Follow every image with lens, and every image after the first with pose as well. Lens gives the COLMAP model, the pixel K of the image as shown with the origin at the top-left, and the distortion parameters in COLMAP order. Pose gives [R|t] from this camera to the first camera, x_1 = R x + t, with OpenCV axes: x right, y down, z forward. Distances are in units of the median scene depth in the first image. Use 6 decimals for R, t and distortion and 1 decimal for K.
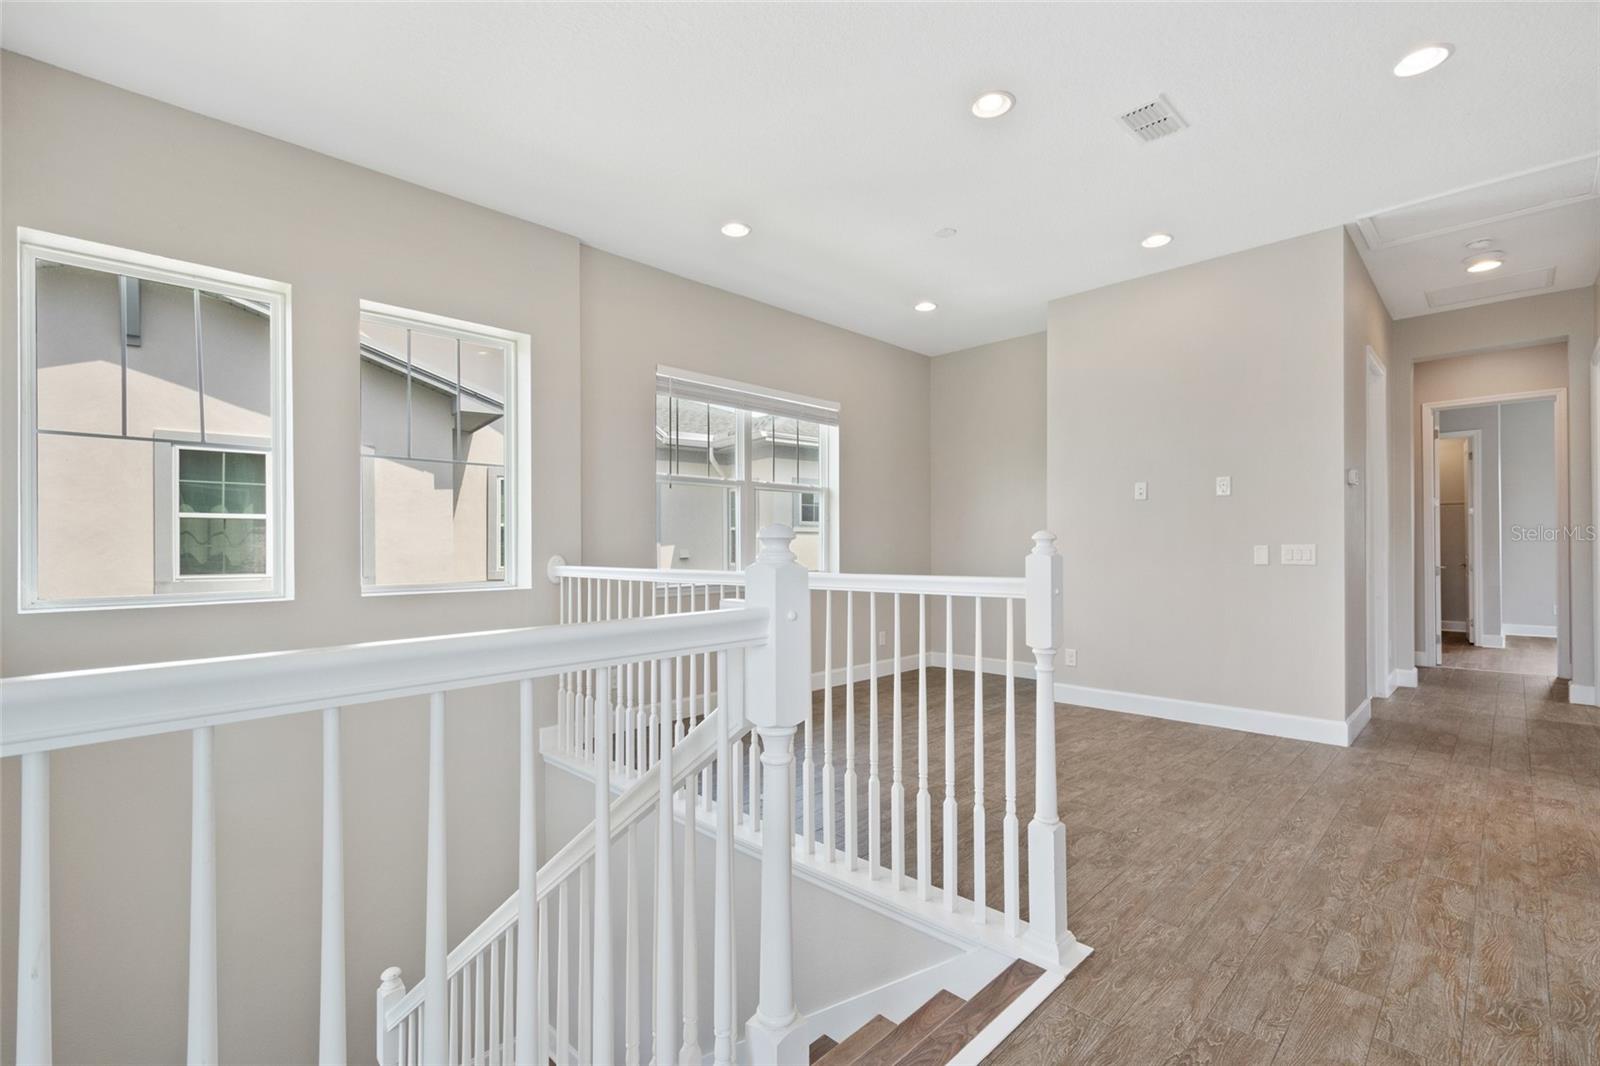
lens RADIAL K [[704.9, 0, 800.1], [0, 704.9, 548.2], [0, 0, 1]] dist [0.001794, -0.001110]
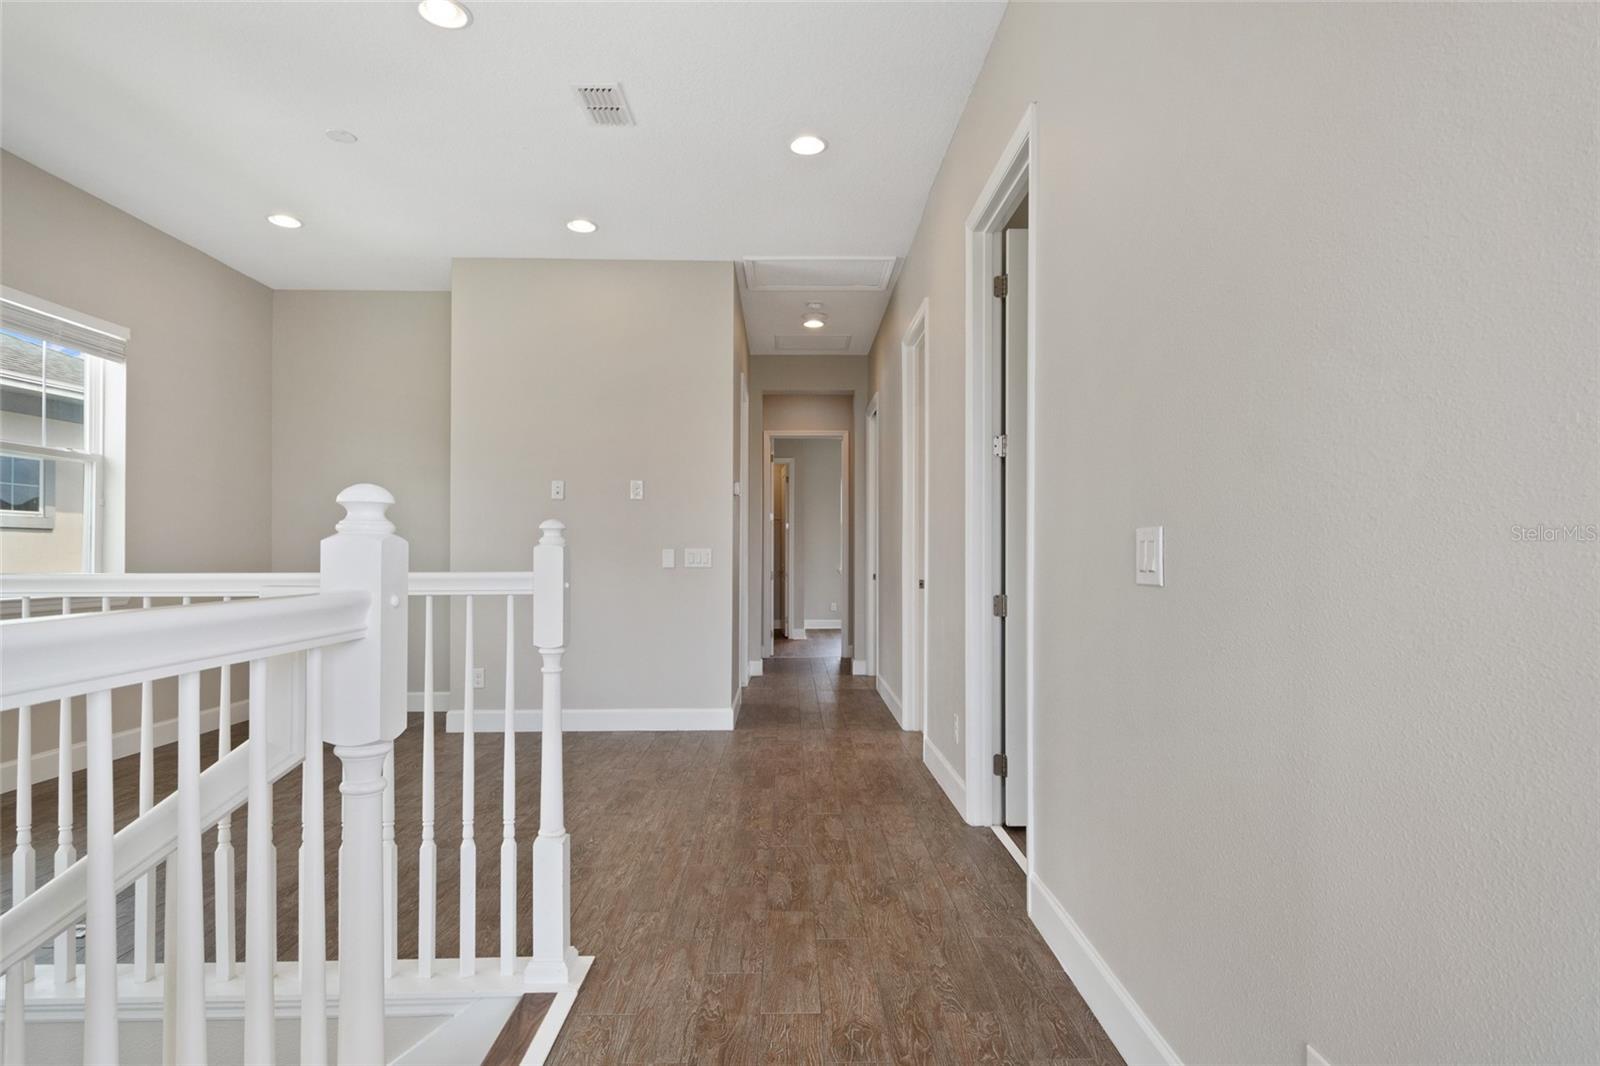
lens RADIAL K [[835.7, 0, 804.0], [0, 835.7, 564.5], [0, 0, 1]] dist [0.017410, -0.027578]
pose [[0.693833, -0.000731, 0.720136, -0.157665], [-0.003737, 0.999982, 0.004615, 0.020266], [-0.720127, -0.005893, 0.693818, 0.003001]]
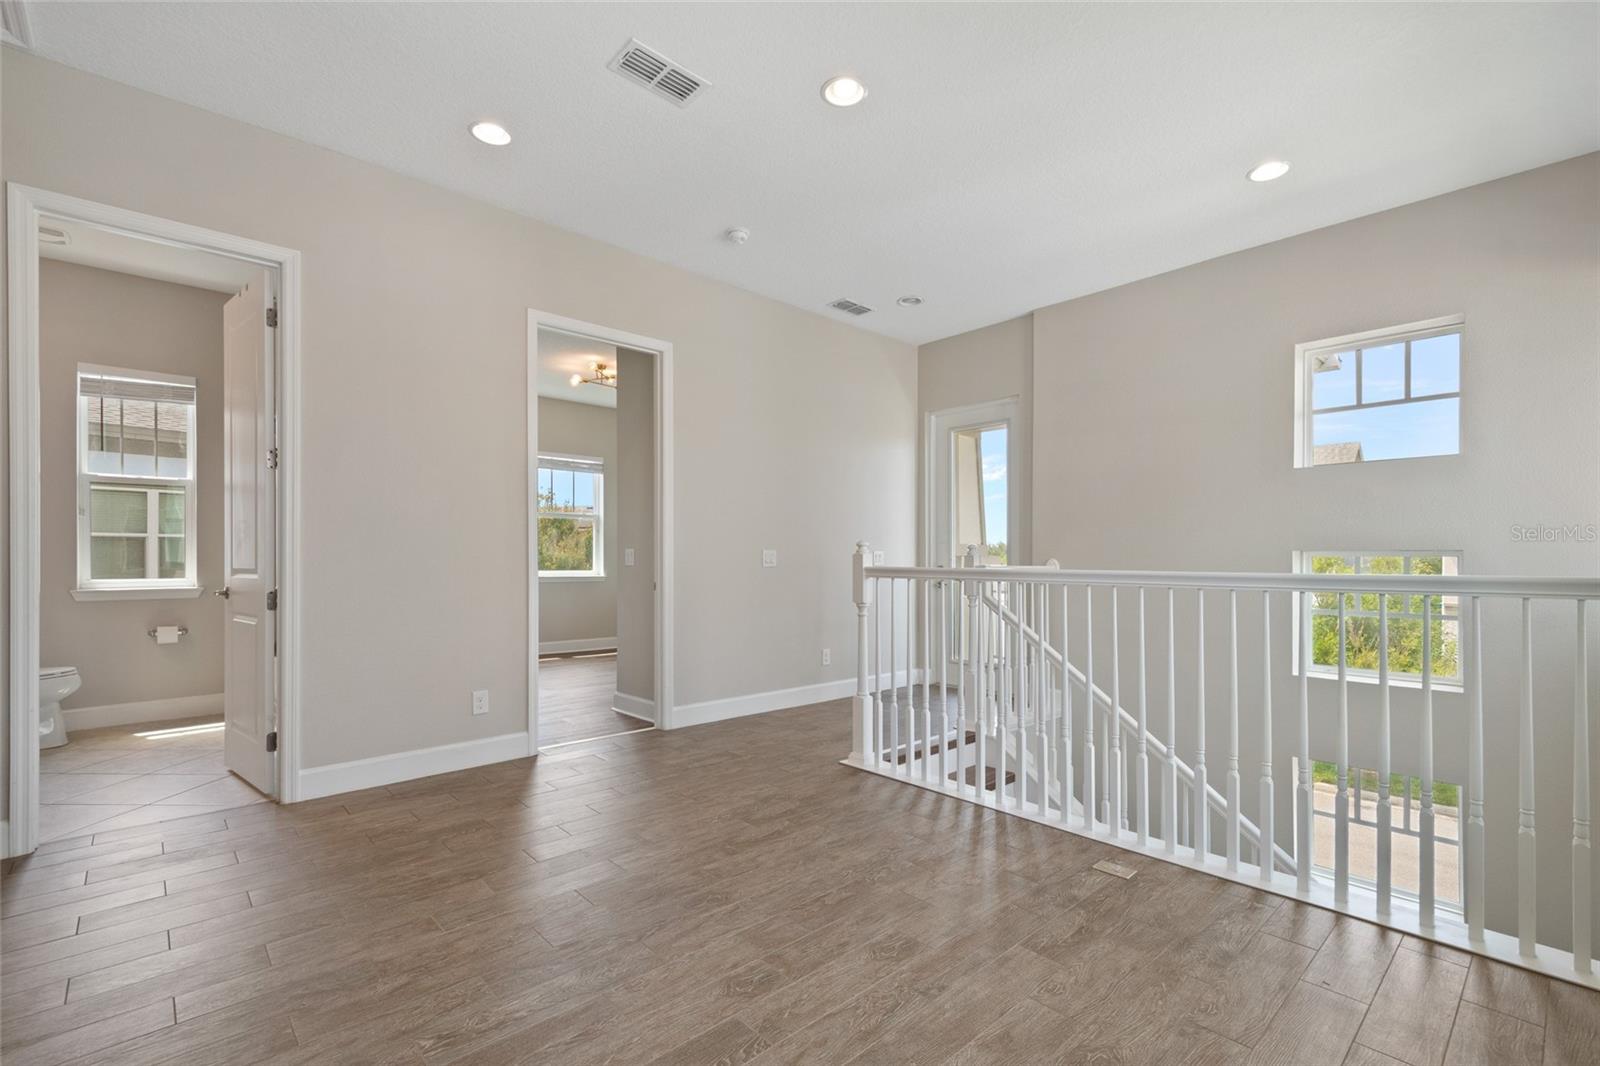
lens RADIAL K [[720.5, 0, 800.0], [0, 720.5, 533.0], [0, 0, 1]] dist [0.063433, -0.000260]
pose [[-0.999336, 0.001359, 0.036413, 0.337364], [-0.000407, 0.998826, -0.048442, 0.029254], [-0.036436, -0.048425, -0.998162, 2.281906]]
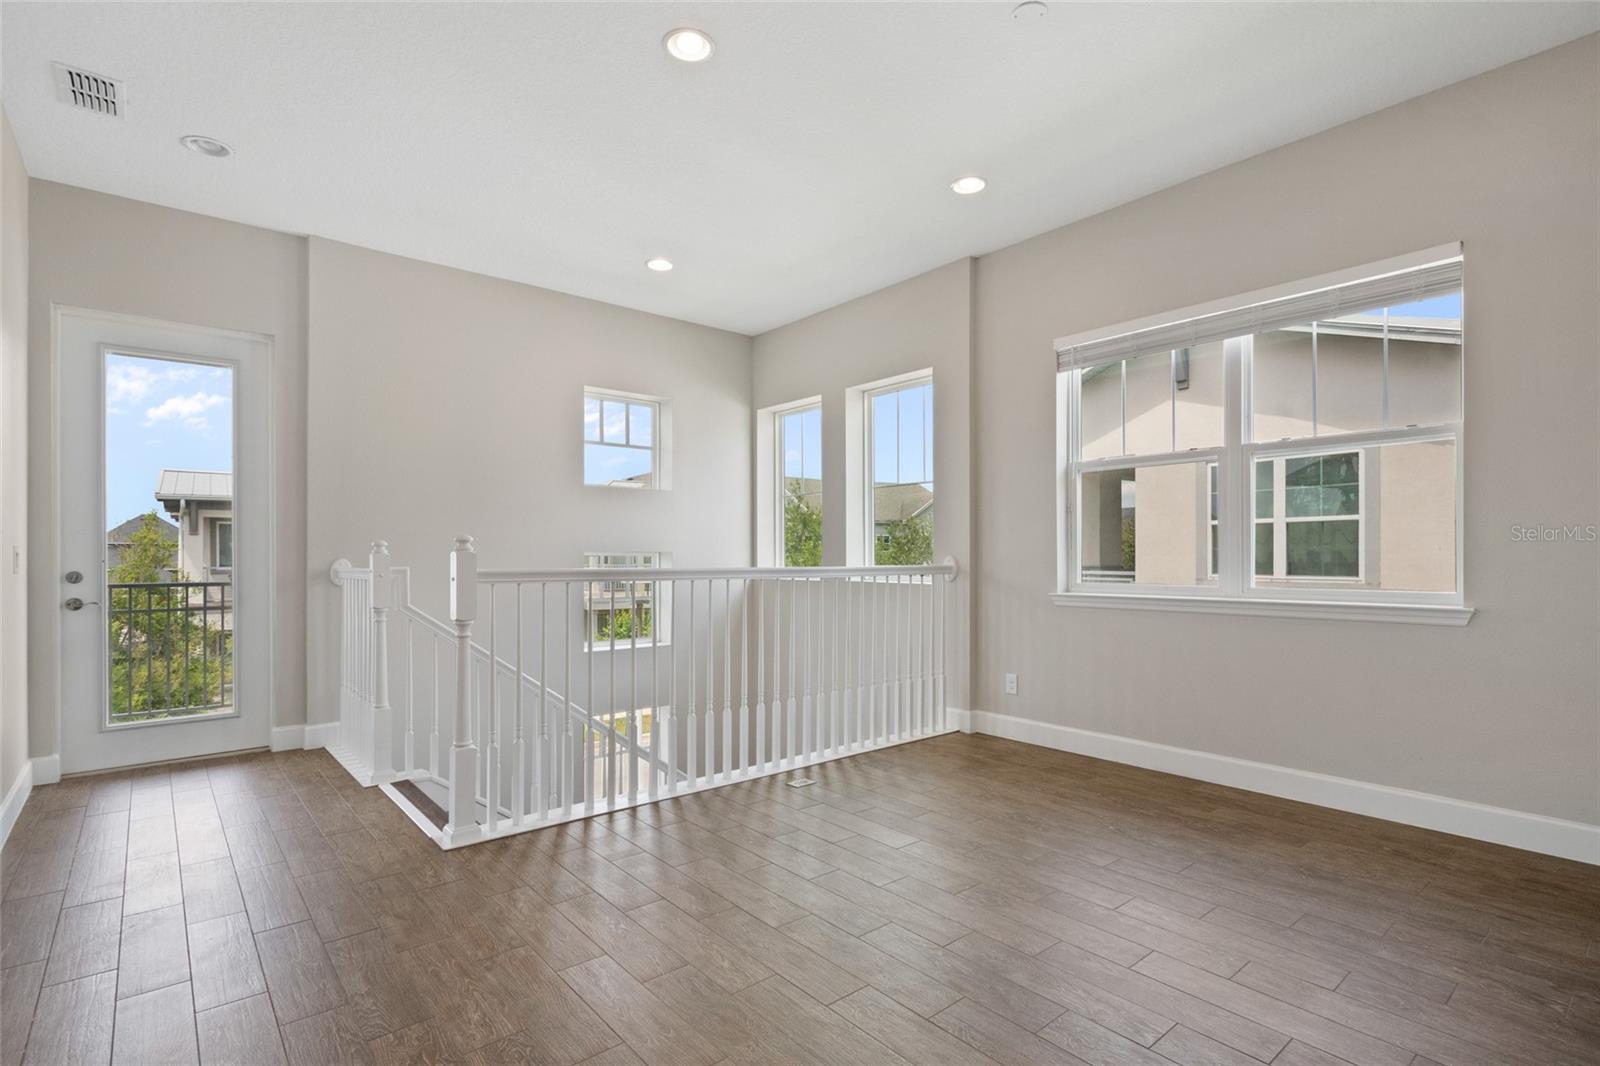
lens RADIAL K [[745.1, 0, 798.1], [0, 745.1, 564.7], [0, 0, 1]] dist [-0.043137, 0.000271]
pose [[-0.069641, 0.013424, -0.997482, 1.328751], [0.007782, 0.999886, 0.012913, 0.007971], [0.997542, -0.006863, -0.069737, 1.344493]]
